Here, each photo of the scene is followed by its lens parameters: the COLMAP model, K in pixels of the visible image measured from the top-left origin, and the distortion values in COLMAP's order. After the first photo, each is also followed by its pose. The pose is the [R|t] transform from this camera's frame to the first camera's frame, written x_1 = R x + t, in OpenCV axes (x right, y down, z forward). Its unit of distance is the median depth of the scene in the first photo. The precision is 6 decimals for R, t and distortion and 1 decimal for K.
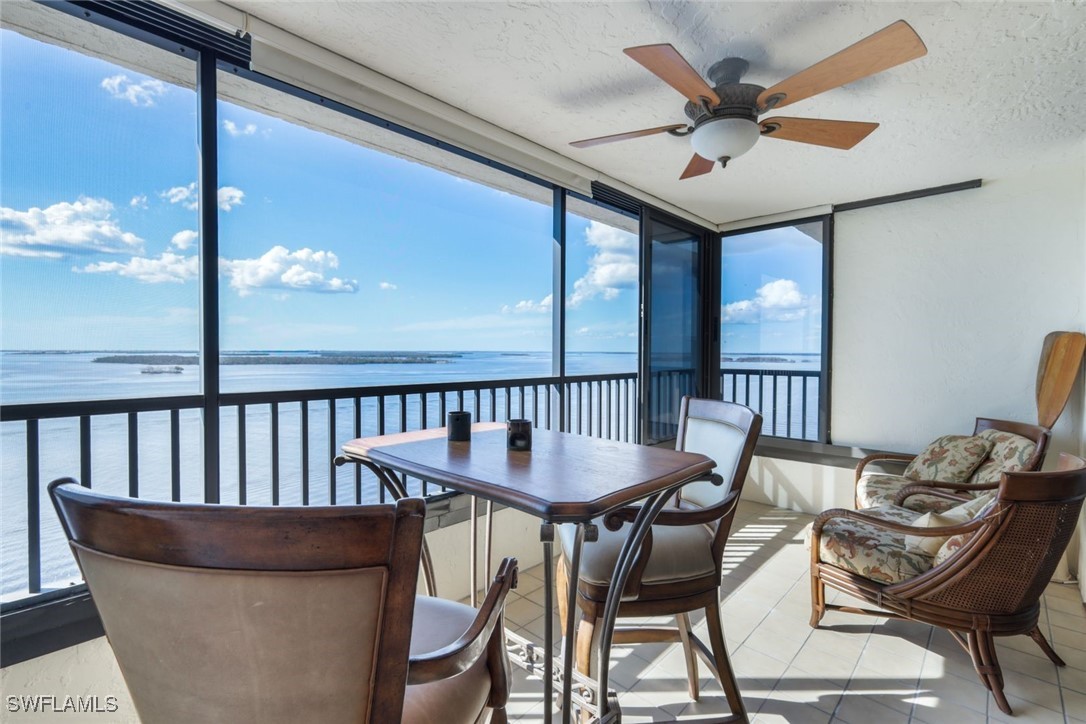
lens RADIAL K [[479.7, 0, 543.4], [0, 479.7, 358.4], [0, 0, 1]] dist [0.001517, 0.000105]
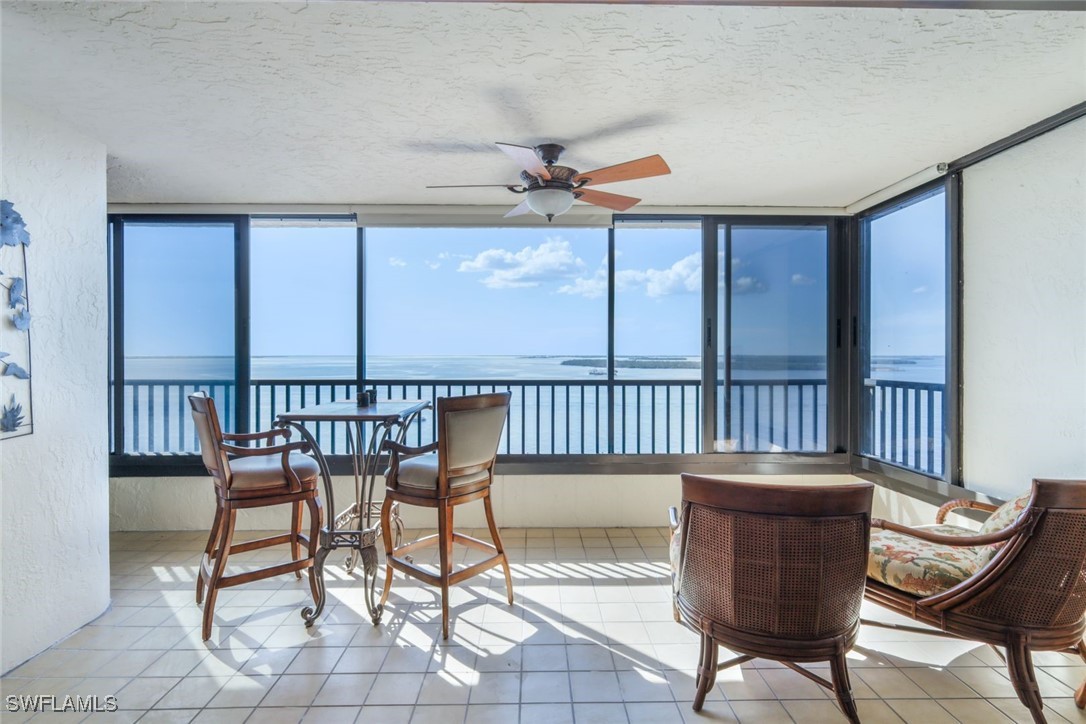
lens RADIAL K [[524.1, 0, 539.4], [0, 524.1, 351.2], [0, 0, 1]] dist [0.001945, 0.000759]
pose [[0.704684, -0.006666, -0.709490, 0.745280], [-0.010189, 0.999758, -0.019514, -0.003174], [0.709448, 0.020980, 0.704446, -0.022534]]
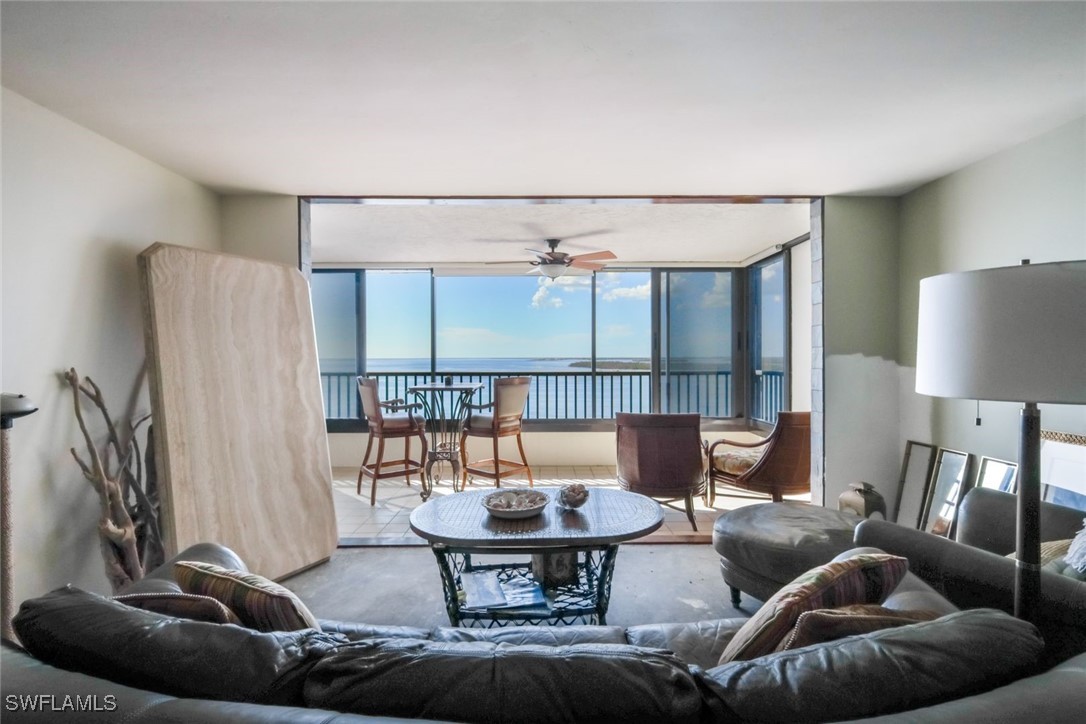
lens RADIAL K [[487.0, 0, 543.1], [0, 487.0, 357.6], [0, 0, 1]] dist [0.004589, 0.000279]
pose [[0.696284, -0.003938, -0.717756, 1.113307], [-0.006133, 0.999916, -0.011435, 0.007191], [0.717740, 0.012365, 0.696201, -0.382998]]
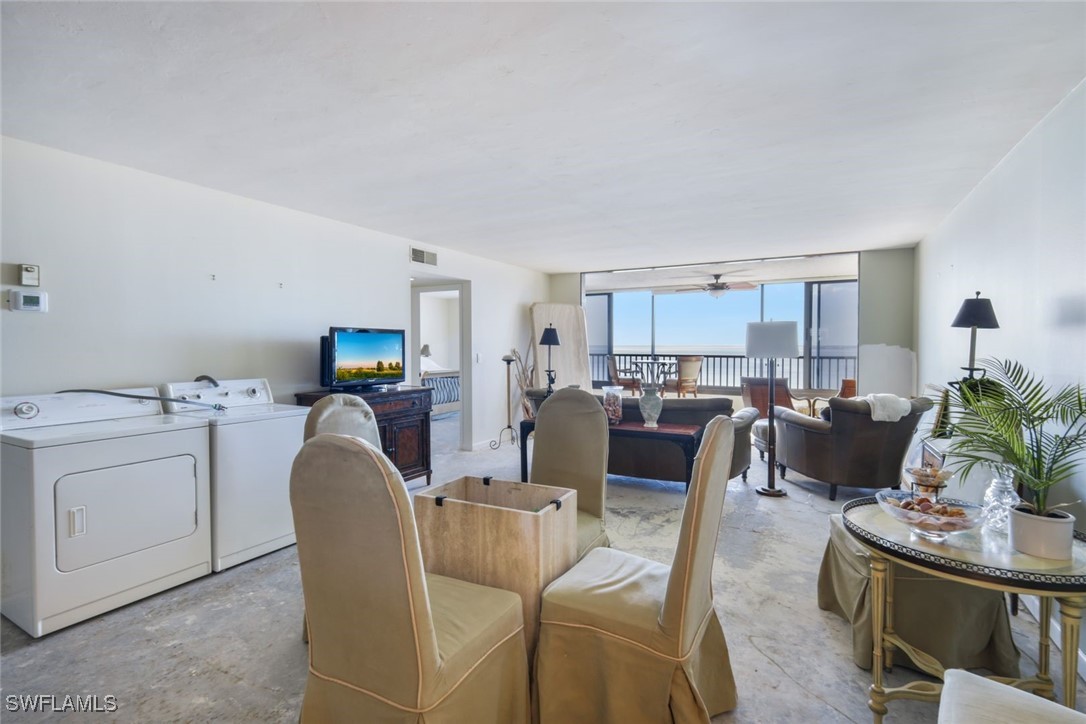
lens RADIAL K [[487.0, 0, 543.1], [0, 487.0, 357.6], [0, 0, 1]] dist [0.004589, 0.000279]
pose [[0.247631, 0.022405, -0.968595, 2.106028], [-0.014924, 0.999702, 0.019309, 0.015131], [0.968740, 0.009674, 0.247891, -0.740890]]
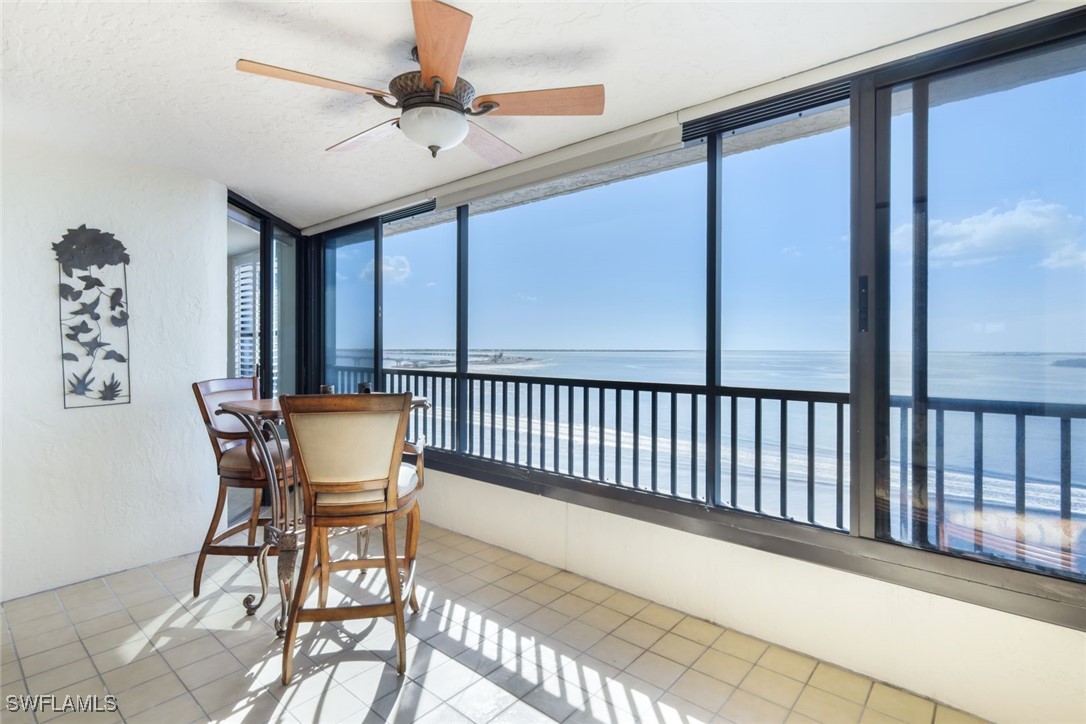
lens RADIAL K [[524.1, 0, 539.4], [0, 524.1, 351.2], [0, 0, 1]] dist [0.001945, 0.000759]
pose [[0.043822, 0.006044, -0.999021, 0.757656], [-0.012218, 0.999910, 0.005513, -0.013881], [0.998965, 0.011965, 0.043892, 0.633641]]
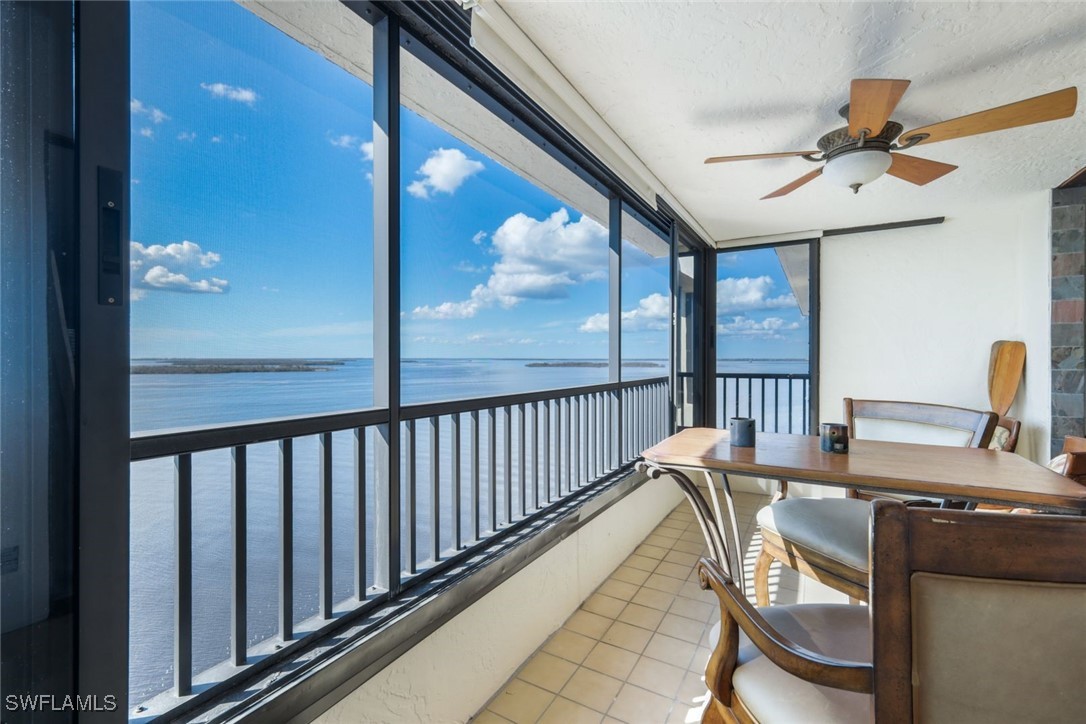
lens RADIAL K [[471.3, 0, 541.5], [0, 471.3, 359.2], [0, 0, 1]] dist [-0.000767, 0.000157]
pose [[0.974145, -0.004512, 0.225878, -0.316373], [0.007200, 0.999913, -0.011079, -0.001702], [-0.225808, 0.012419, 0.974093, 0.053110]]
